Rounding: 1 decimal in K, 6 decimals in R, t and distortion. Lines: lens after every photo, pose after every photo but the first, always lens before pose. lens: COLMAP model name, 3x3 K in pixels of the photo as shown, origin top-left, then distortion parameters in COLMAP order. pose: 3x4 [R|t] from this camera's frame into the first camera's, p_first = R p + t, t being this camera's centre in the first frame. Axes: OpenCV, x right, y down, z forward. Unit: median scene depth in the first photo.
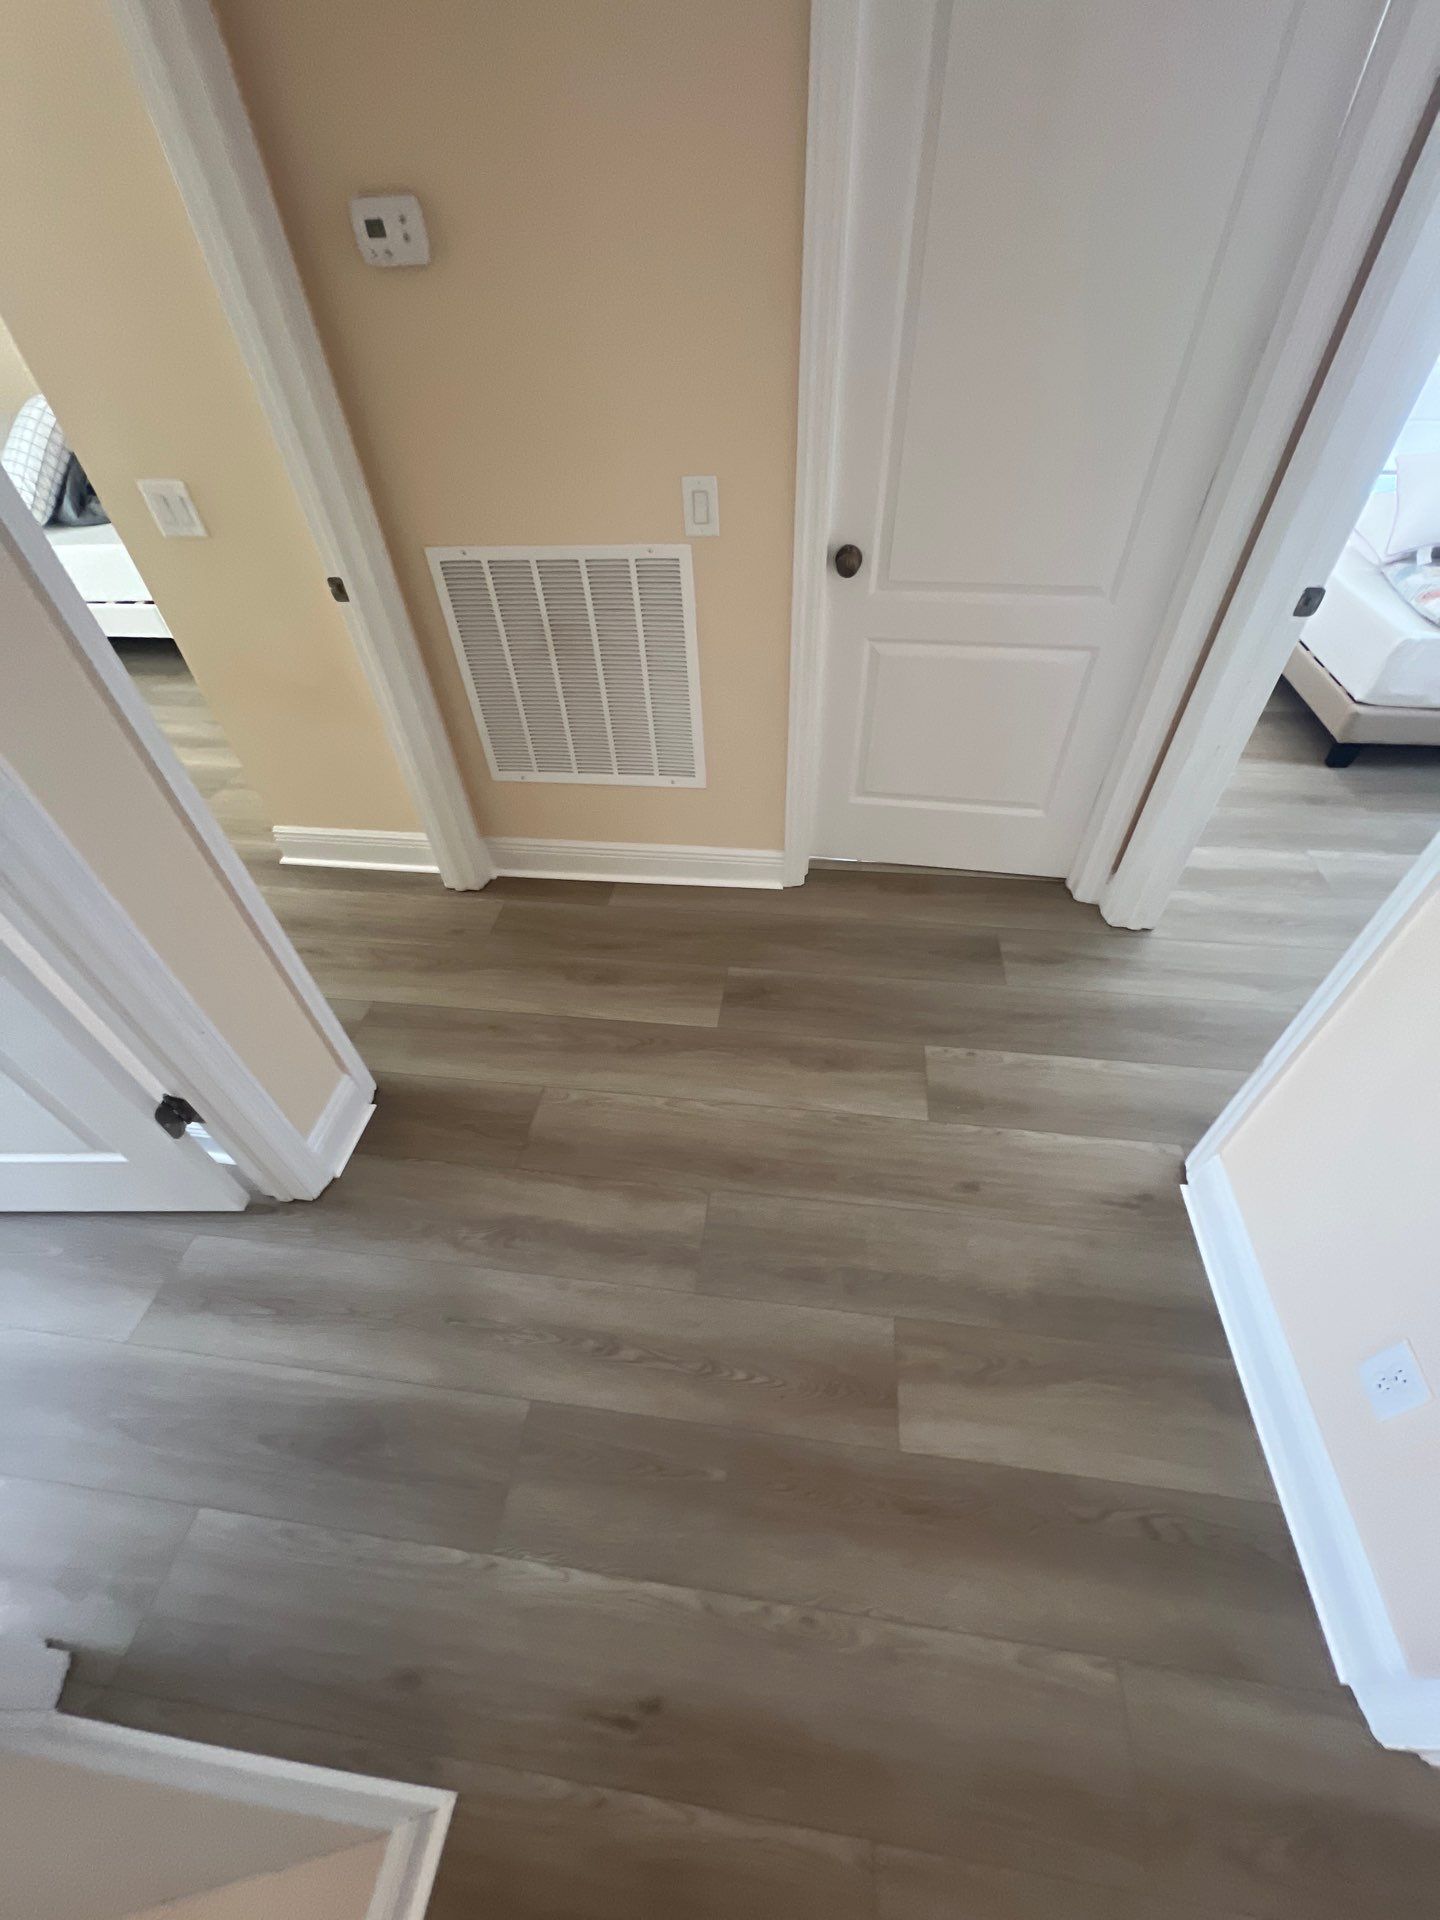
lens RADIAL K [[772.9, 0, 722.1], [0, 772.9, 960.6], [0, 0, 1]] dist [0.001500, 0.000092]
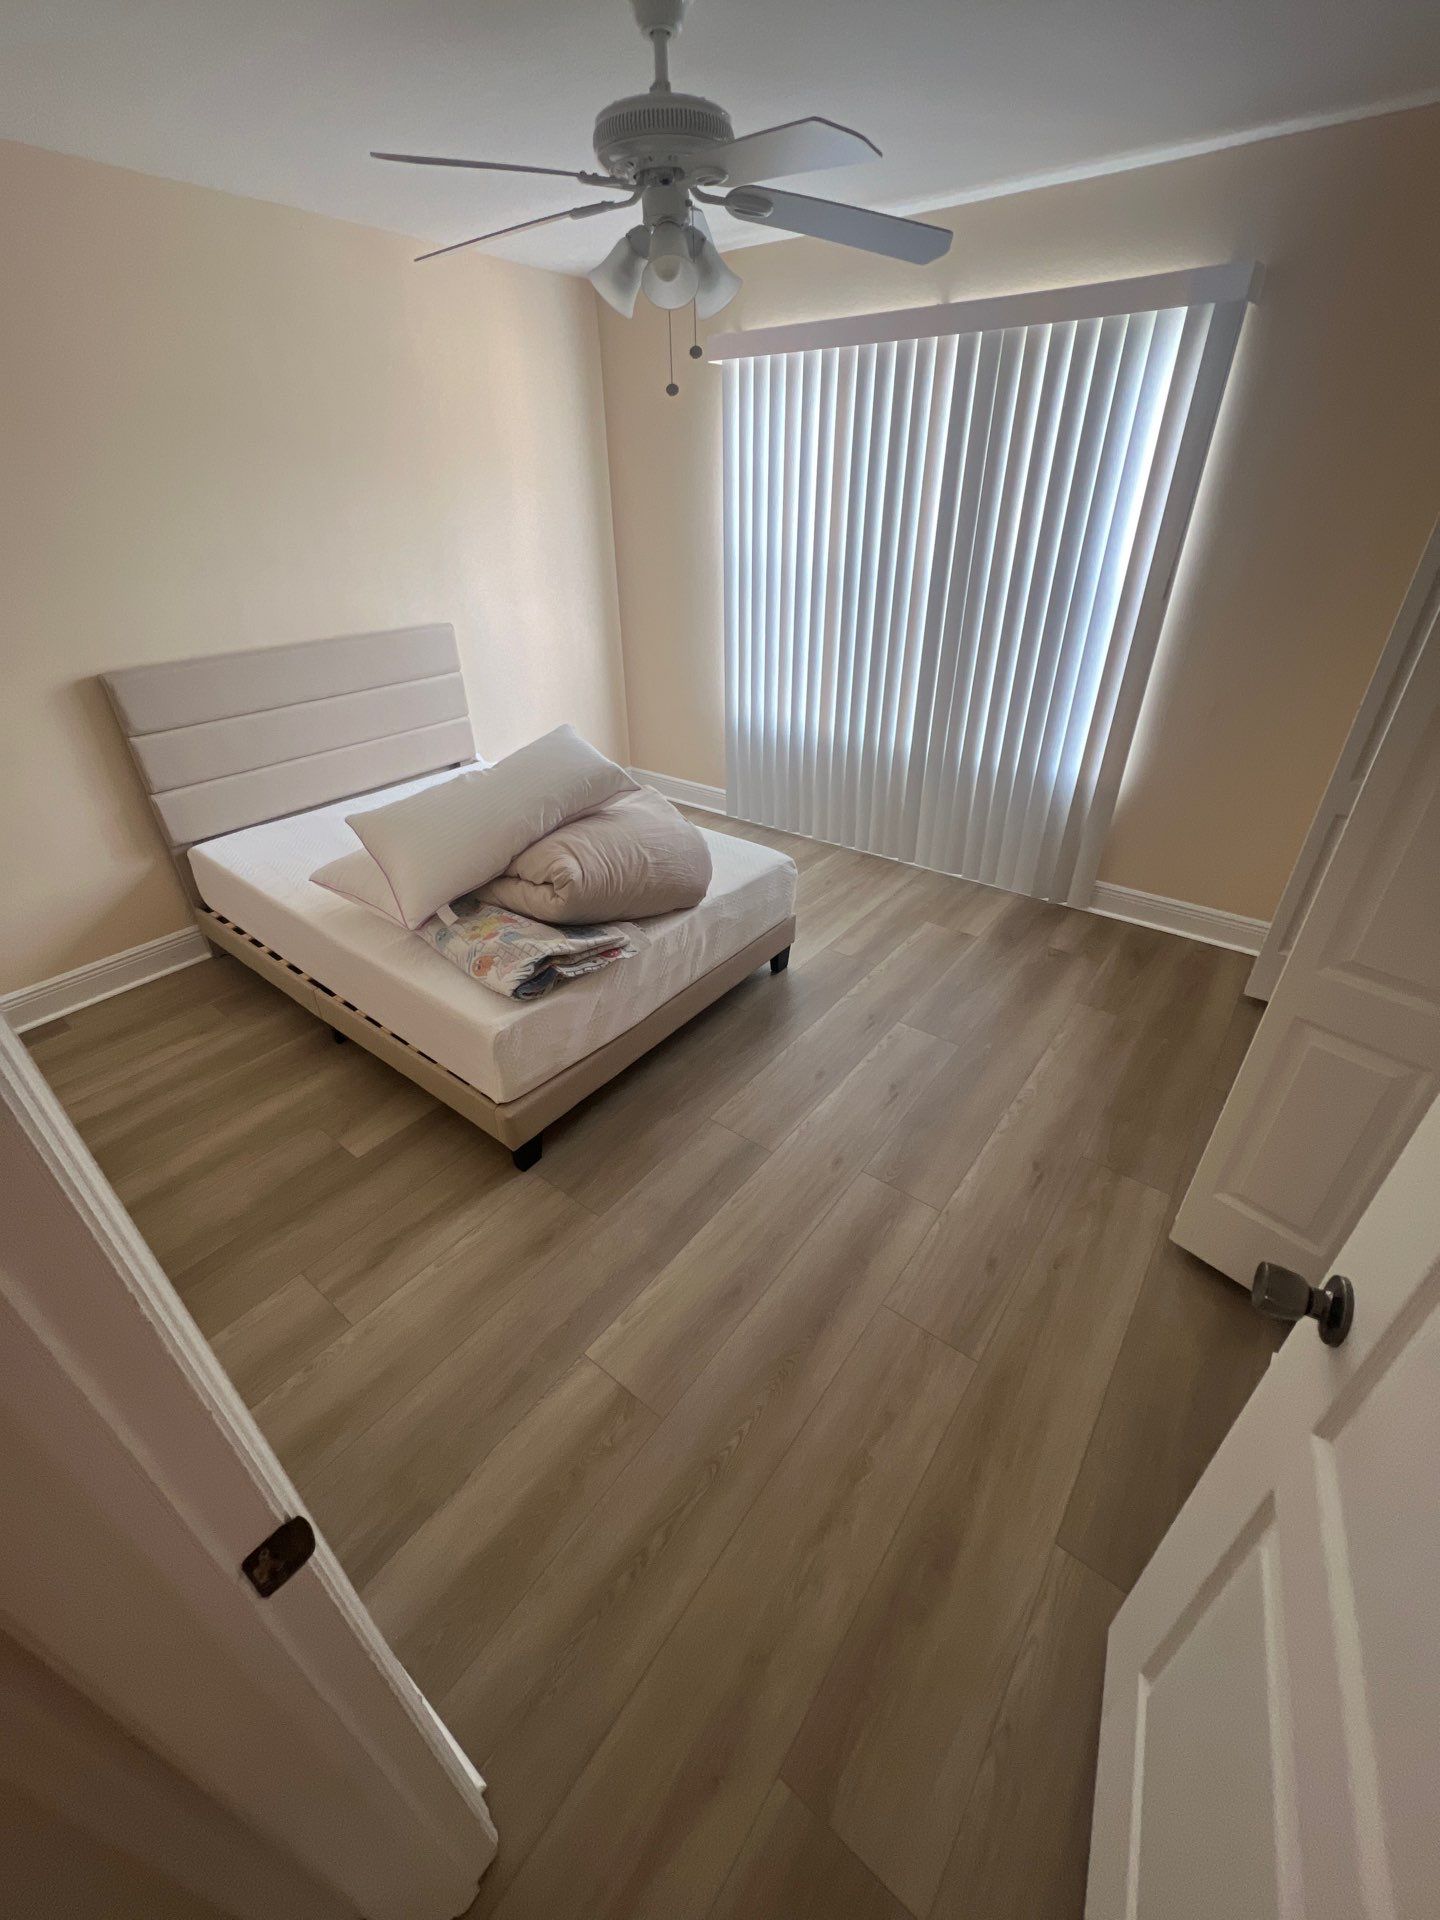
lens RADIAL K [[772.9, 0, 721.1], [0, 772.9, 958.2], [0, 0, 1]] dist [0.001500, 0.000092]
pose [[0.506405, -0.426803, 0.749262, 0.424898], [0.614333, 0.788321, 0.033842, -0.339850], [-0.605102, 0.443159, 0.661408, 0.304385]]
